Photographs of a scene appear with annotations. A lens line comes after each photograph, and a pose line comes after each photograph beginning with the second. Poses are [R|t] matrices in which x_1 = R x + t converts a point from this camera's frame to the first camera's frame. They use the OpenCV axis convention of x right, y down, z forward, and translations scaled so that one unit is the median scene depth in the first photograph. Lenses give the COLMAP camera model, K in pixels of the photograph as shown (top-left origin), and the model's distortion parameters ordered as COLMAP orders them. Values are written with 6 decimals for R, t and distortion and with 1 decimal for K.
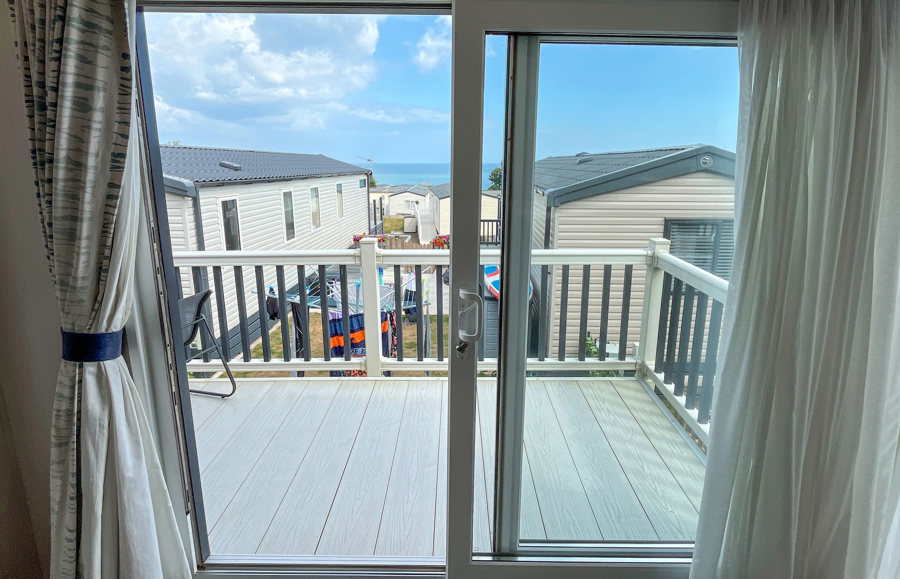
lens RADIAL K [[459.1, 0, 454.6], [0, 459.1, 261.2], [0, 0, 1]] dist [0.000478, 0.000150]
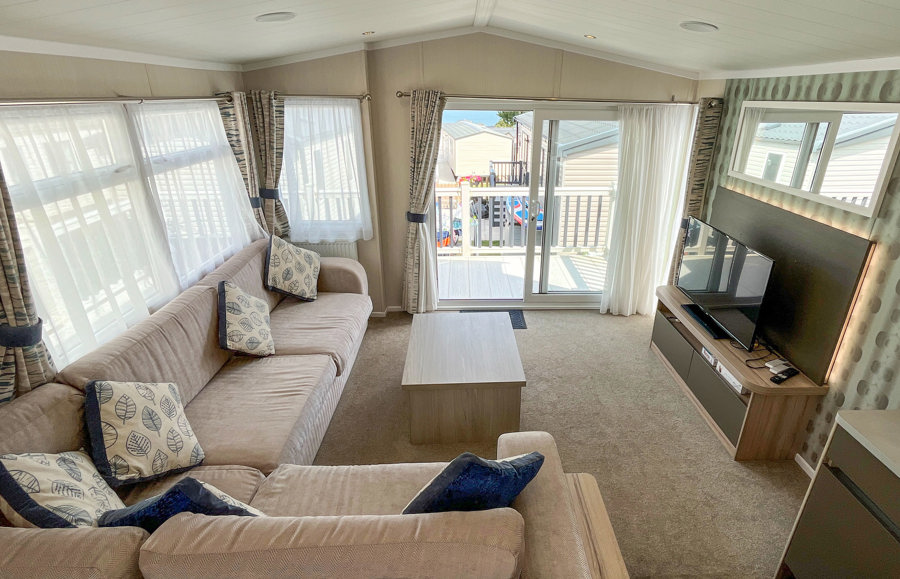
lens RADIAL K [[460.0, 0, 481.9], [0, 460.0, 287.4], [0, 0, 1]] dist [-0.000557, -0.000432]
pose [[0.999002, -0.013041, 0.042728, -0.502195], [0.004937, 0.982812, 0.184544, 0.068742], [-0.044401, -0.184149, 0.981895, -2.323377]]
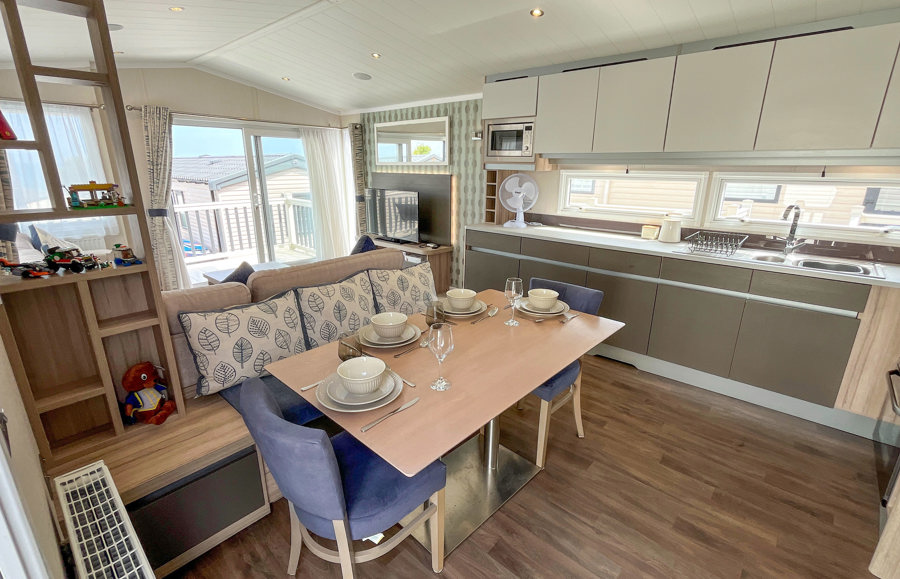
lens RADIAL K [[413.6, 0, 448.3], [0, 413.6, 291.9], [0, 0, 1]] dist [-0.003309, -0.000603]
pose [[0.668281, -0.219512, 0.710785, -1.820913], [0.154403, 0.975595, 0.156124, 0.668221], [-0.727709, 0.005412, 0.685865, -3.157564]]
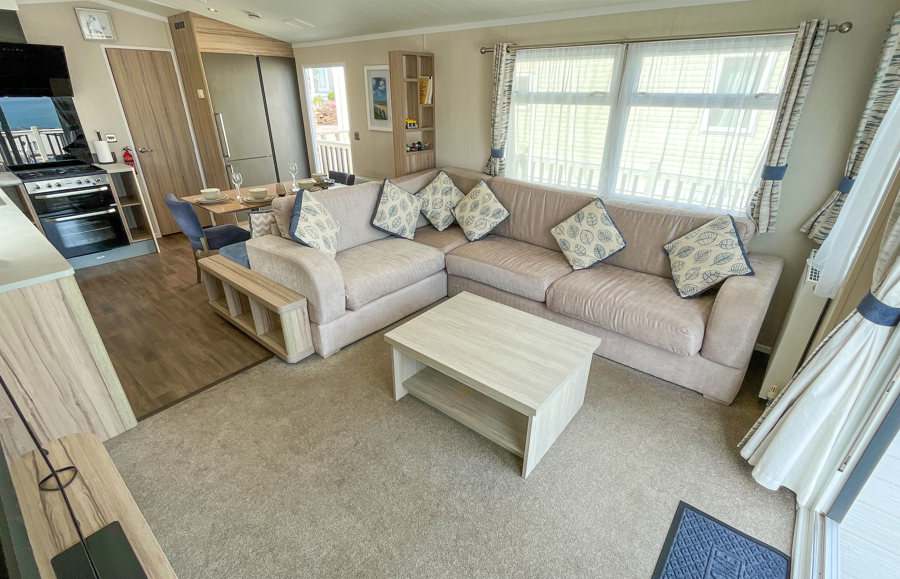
lens RADIAL K [[413.6, 0, 448.3], [0, 413.6, 291.9], [0, 0, 1]] dist [-0.003309, -0.000603]
pose [[-0.643036, 0.324066, -0.693892, 0.784645], [-0.170968, 0.822446, 0.542543, -0.275116], [0.746508, 0.467508, -0.473457, 0.639825]]
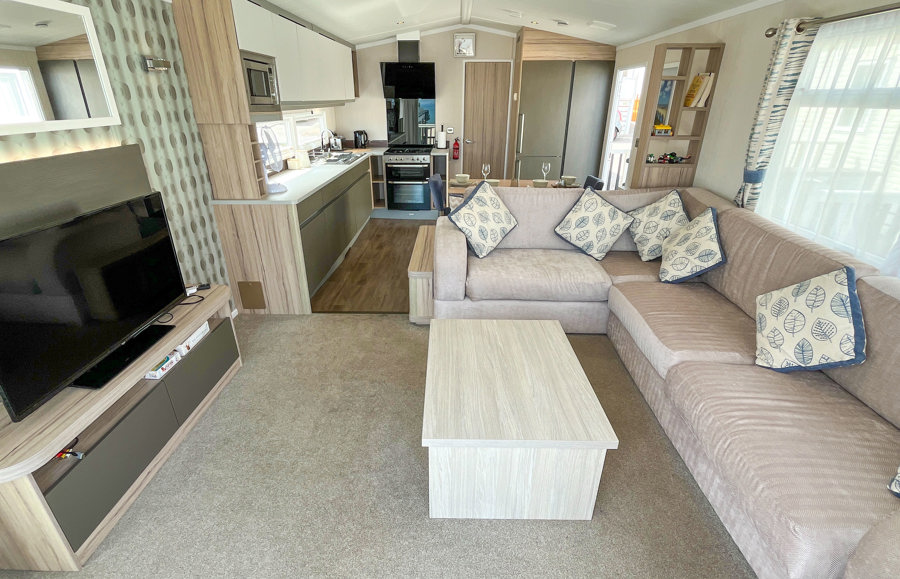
lens RADIAL K [[424.9, 0, 443.6], [0, 424.9, 288.8], [0, 0, 1]] dist [0.000347, -0.000546]
pose [[-0.999645, -0.019154, 0.018507, -0.301361], [-0.004460, 0.805409, 0.592703, -0.350928], [-0.026259, 0.592410, -0.805209, 1.130538]]
